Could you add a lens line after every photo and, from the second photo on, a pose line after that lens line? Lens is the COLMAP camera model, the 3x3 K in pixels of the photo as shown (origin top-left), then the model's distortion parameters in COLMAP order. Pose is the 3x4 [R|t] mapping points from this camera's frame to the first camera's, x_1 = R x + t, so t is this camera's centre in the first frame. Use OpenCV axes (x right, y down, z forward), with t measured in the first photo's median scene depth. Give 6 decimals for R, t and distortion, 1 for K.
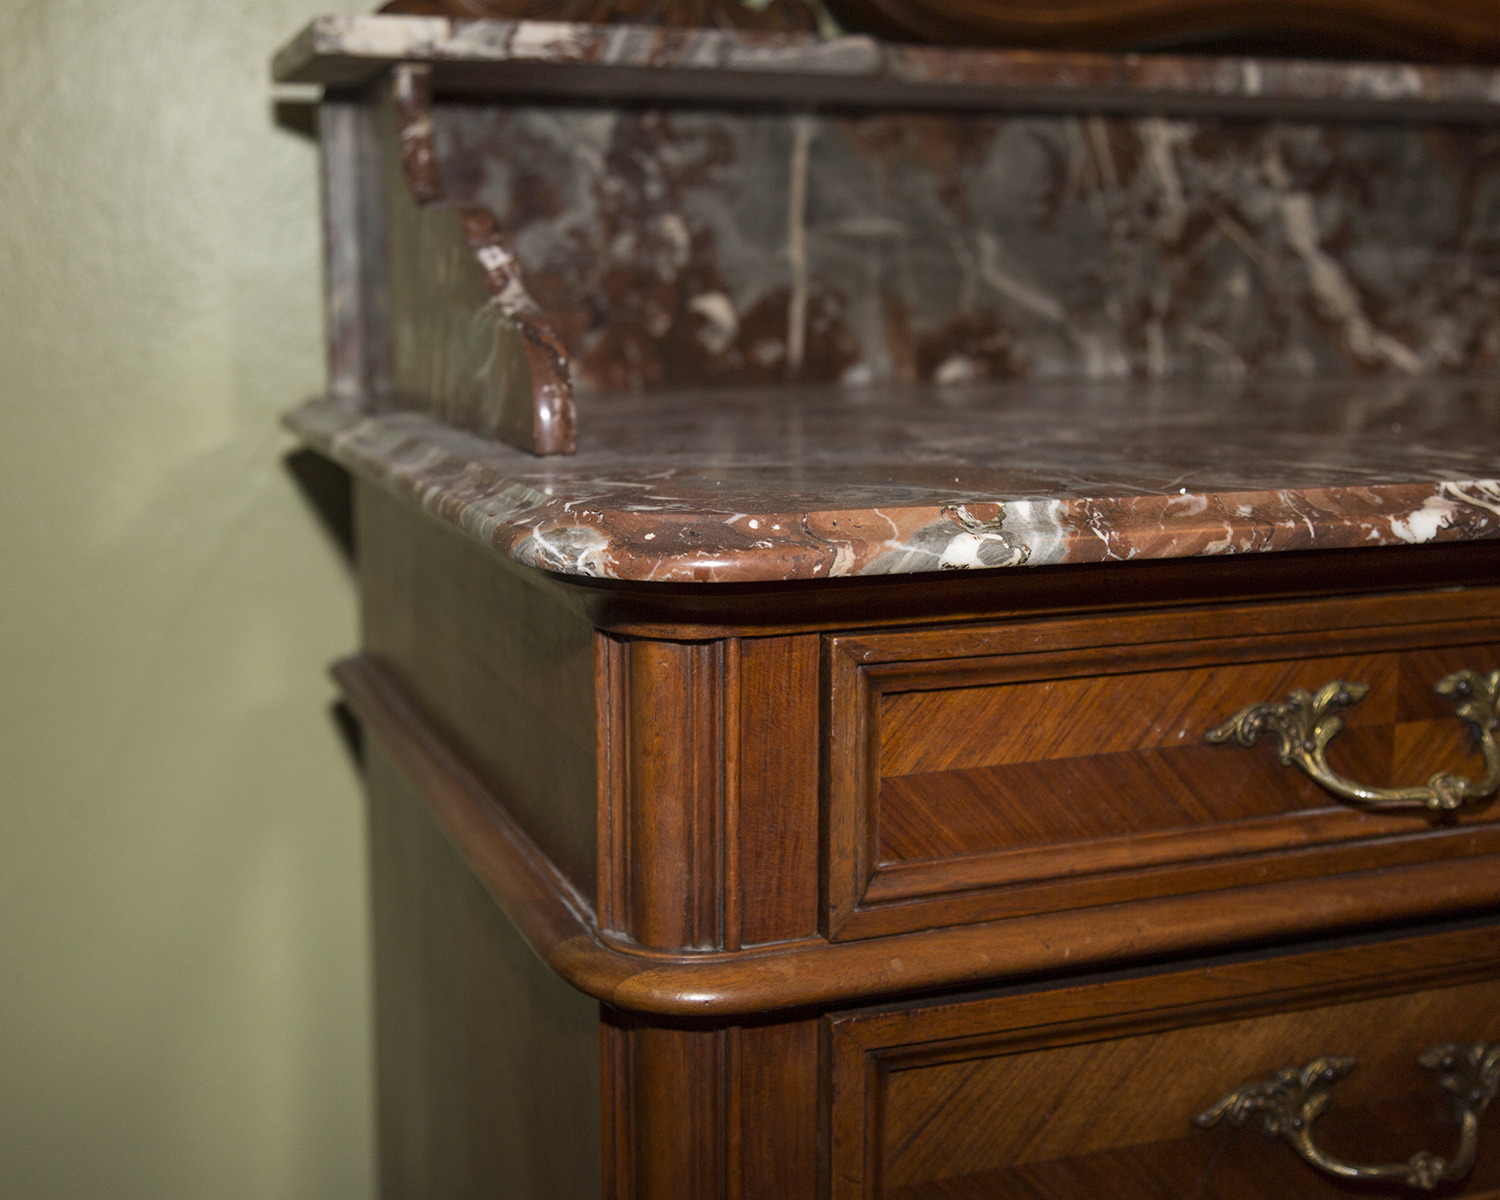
lens RADIAL K [[1930.7, 0, 744.1], [0, 1930.7, 603.6], [0, 0, 1]] dist [0.009067, 0.000000]
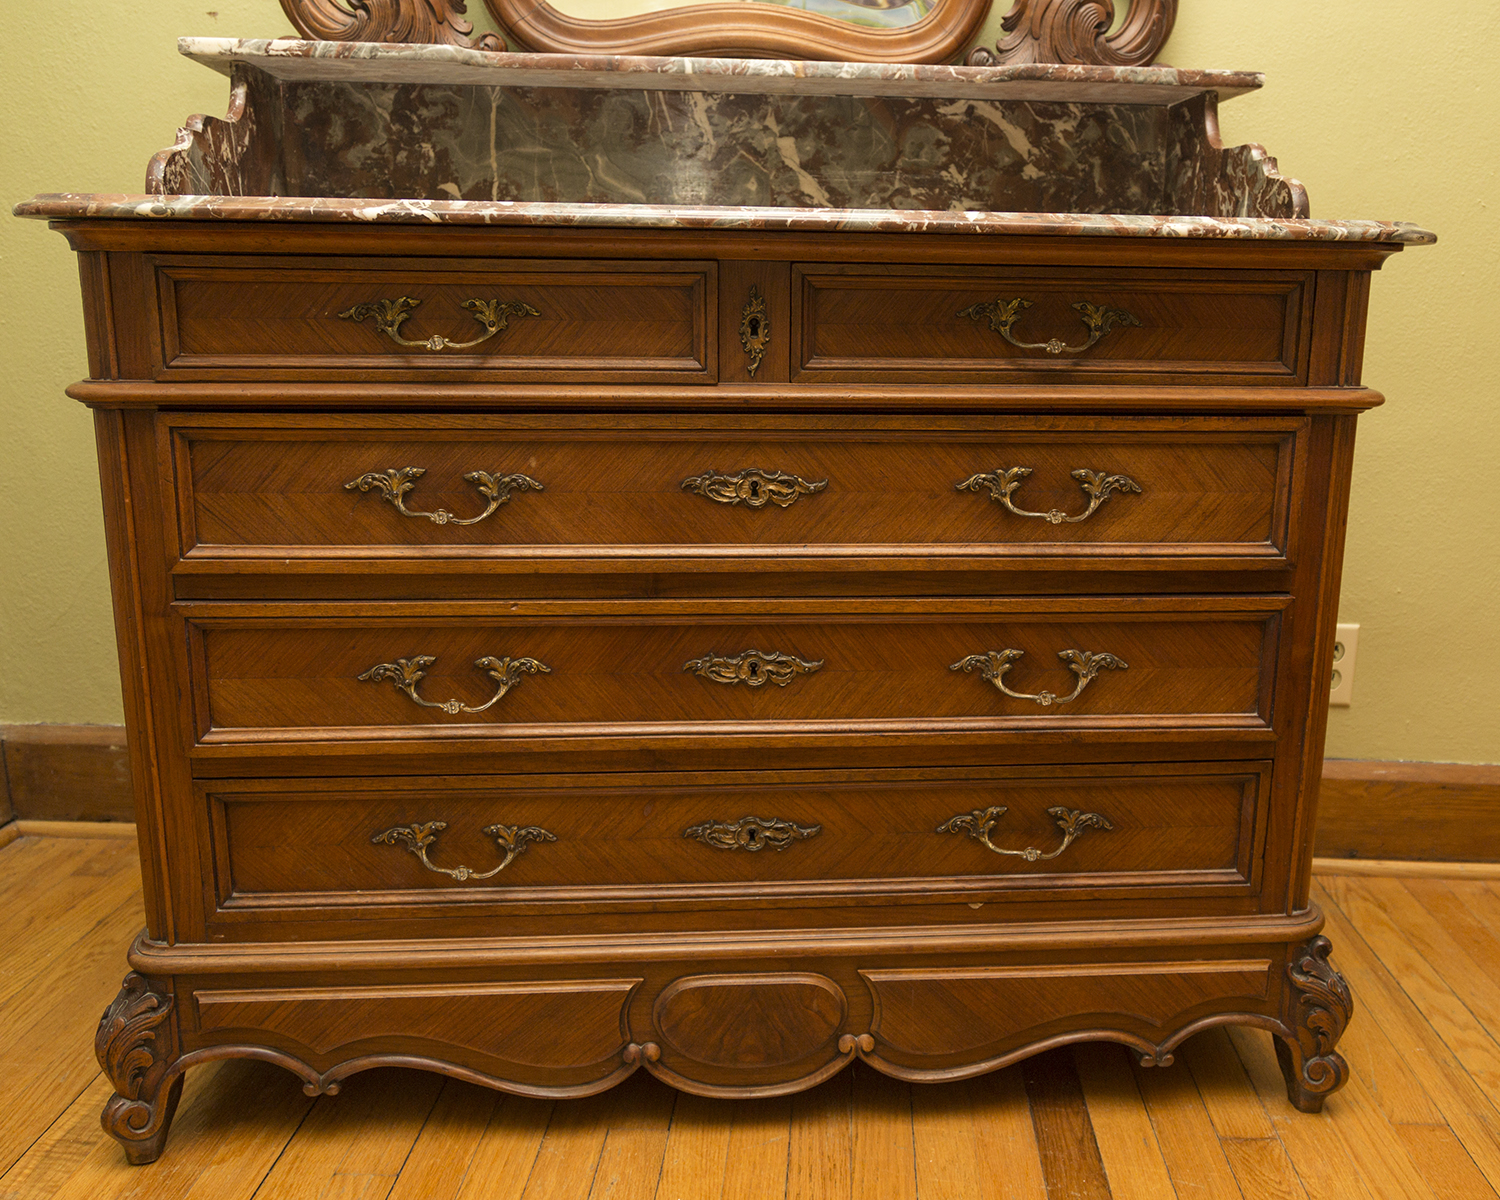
lens RADIAL K [[1269.8, 0, 815.3], [0, 1269.8, 548.4], [0, 0, 1]] dist [-0.019191, 0.020136]
pose [[0.965123, 0.066379, -0.253241, 0.883462], [-0.060091, 0.997664, 0.032491, 0.195440], [0.254806, -0.016140, 0.966857, -0.249577]]
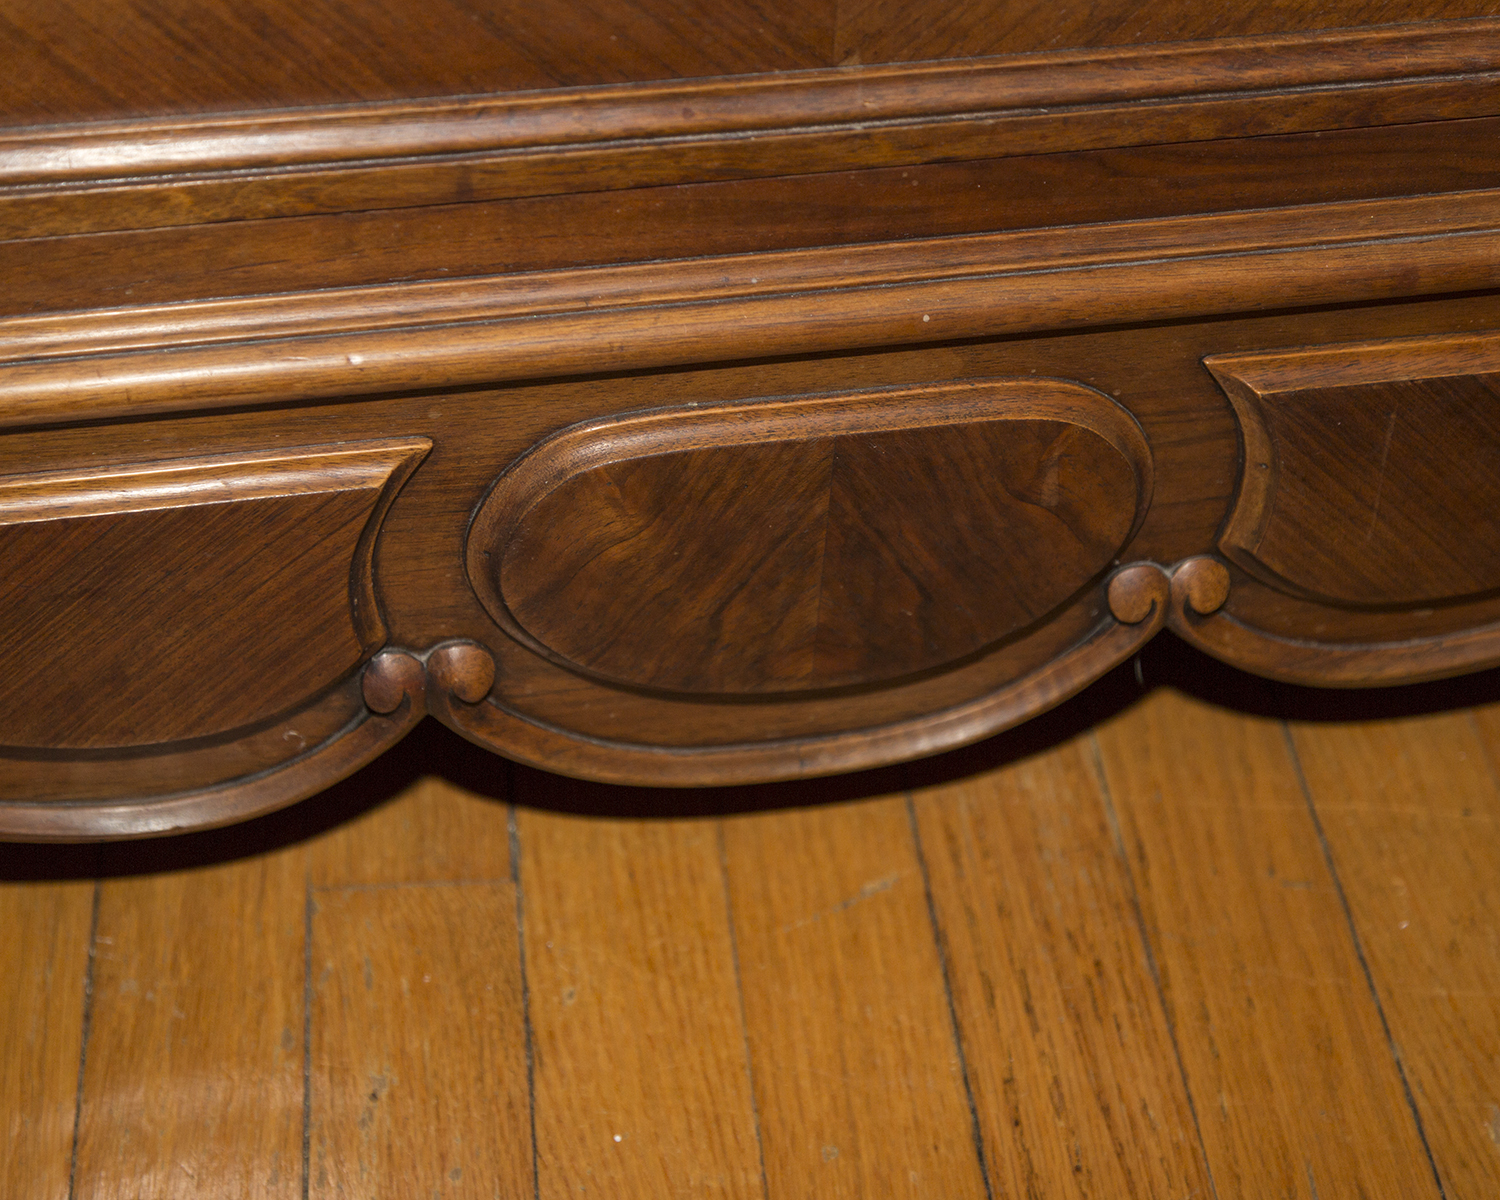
lens RADIAL K [[3099.6, 0, 754.2], [0, 3099.6, 596.2], [0, 0, 1]] dist [0.031365, 0.000000]
pose [[0.989859, 0.118318, -0.078613, 0.579448], [-0.063225, 0.862522, 0.502054, 0.294124], [0.127207, -0.491992, 0.861256, 0.208926]]
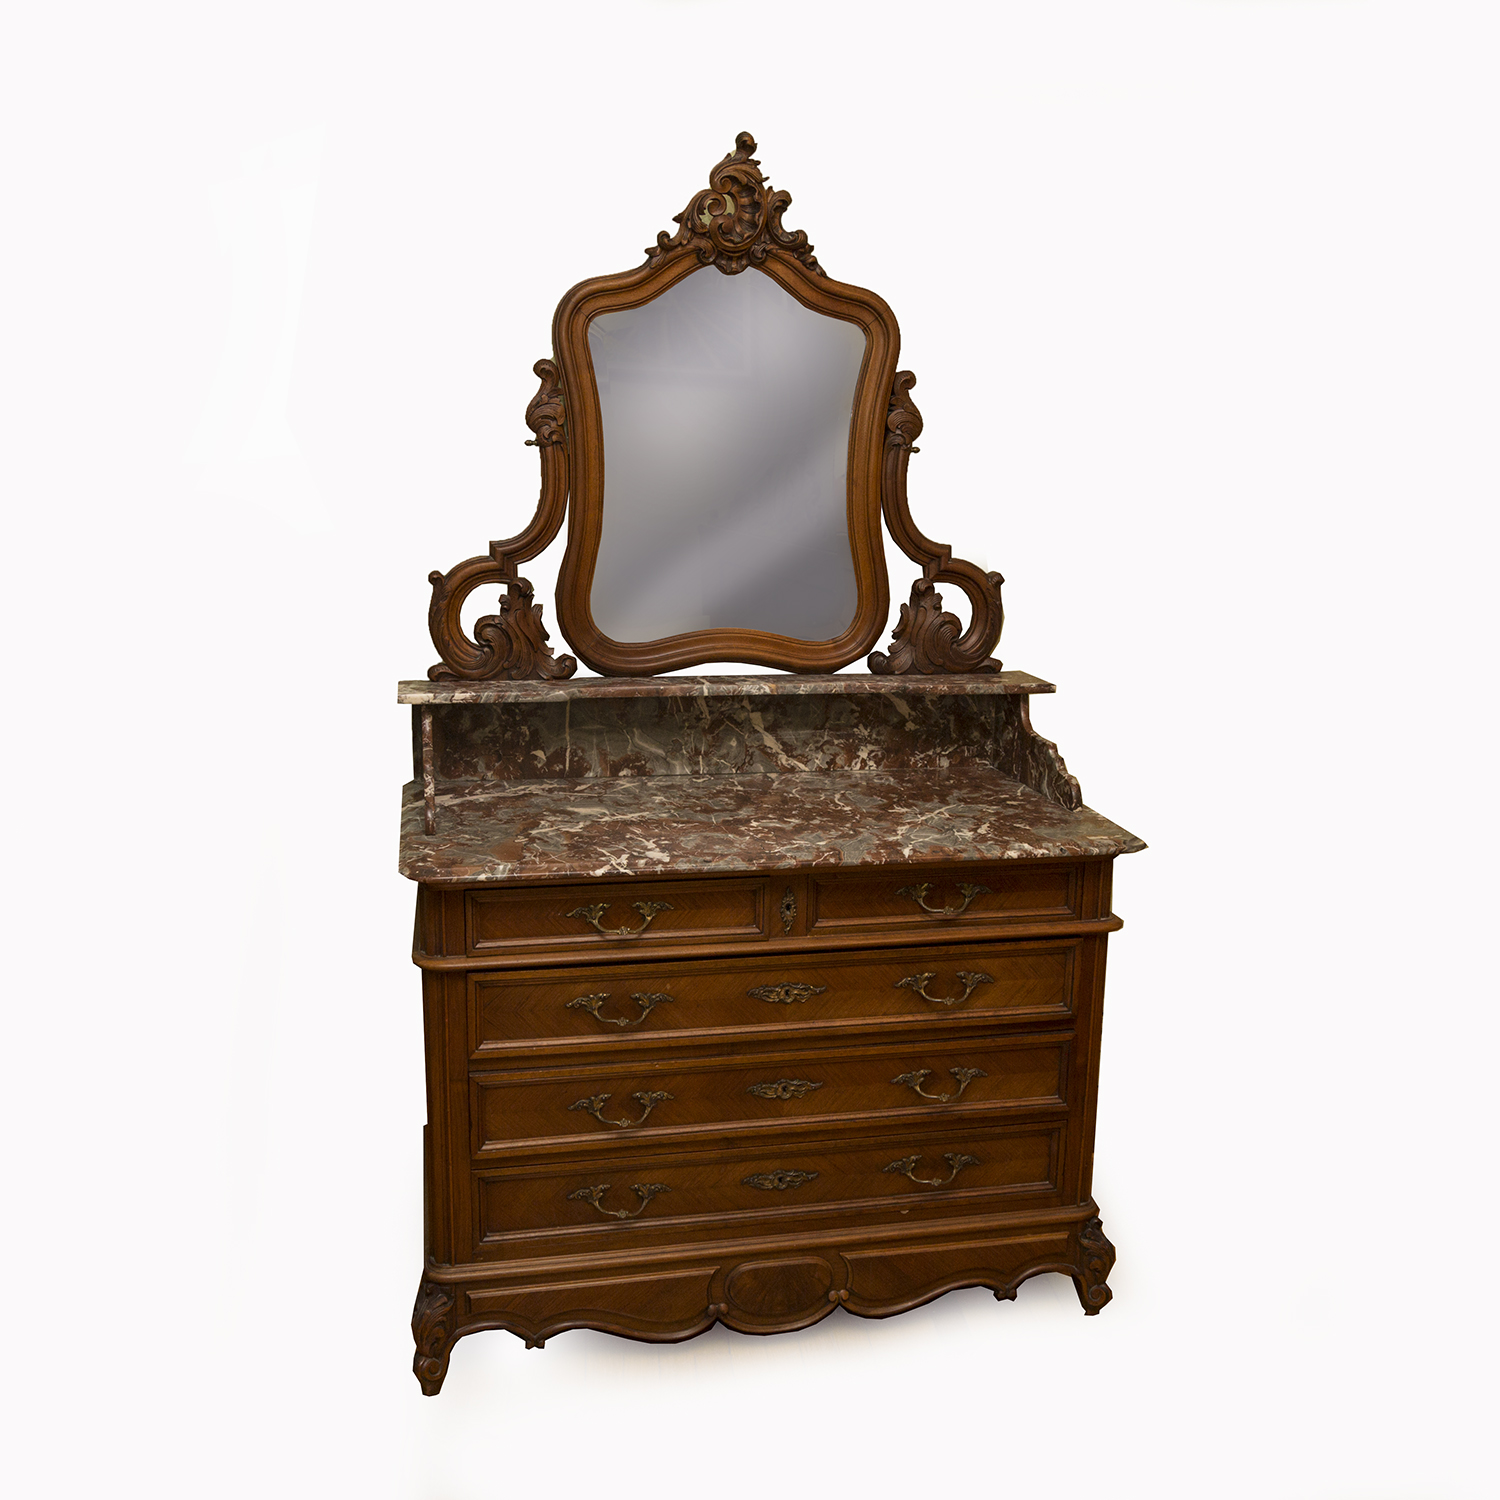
lens RADIAL K [[1440.0, 0, 750.8], [0, 1440.0, 749.5], [0, 0, 1]] dist [-0.003049, 0.000000]
pose [[0.990241, 0.046786, -0.131279, 0.764895], [-0.043122, 0.998601, 0.030617, -0.300514], [0.132528, -0.024657, 0.990873, -1.526347]]
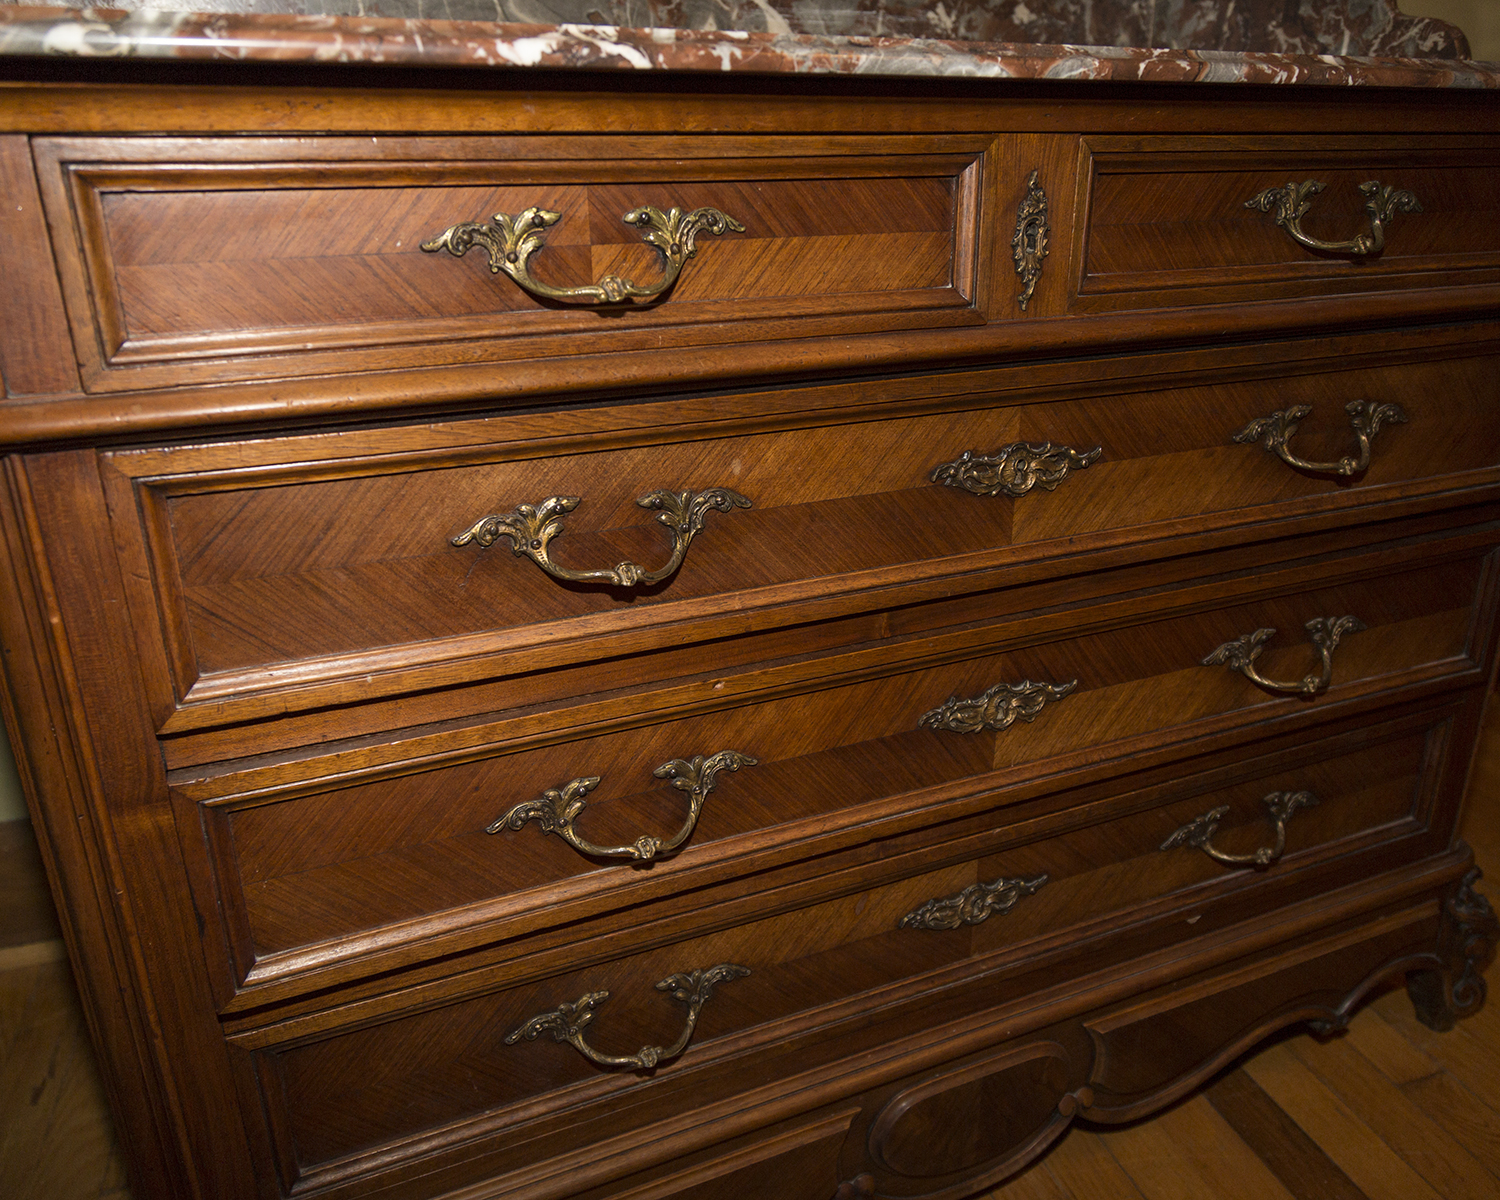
lens RADIAL K [[1166.0, 0, 754.0], [0, 1166.0, 602.9], [0, 0, 1]] dist [-0.018119, 0.019962]
pose [[0.997445, -0.033534, 0.063072, 0.299122], [0.021101, 0.981877, 0.188340, 0.119601], [-0.068244, -0.186528, 0.980076, 0.118871]]
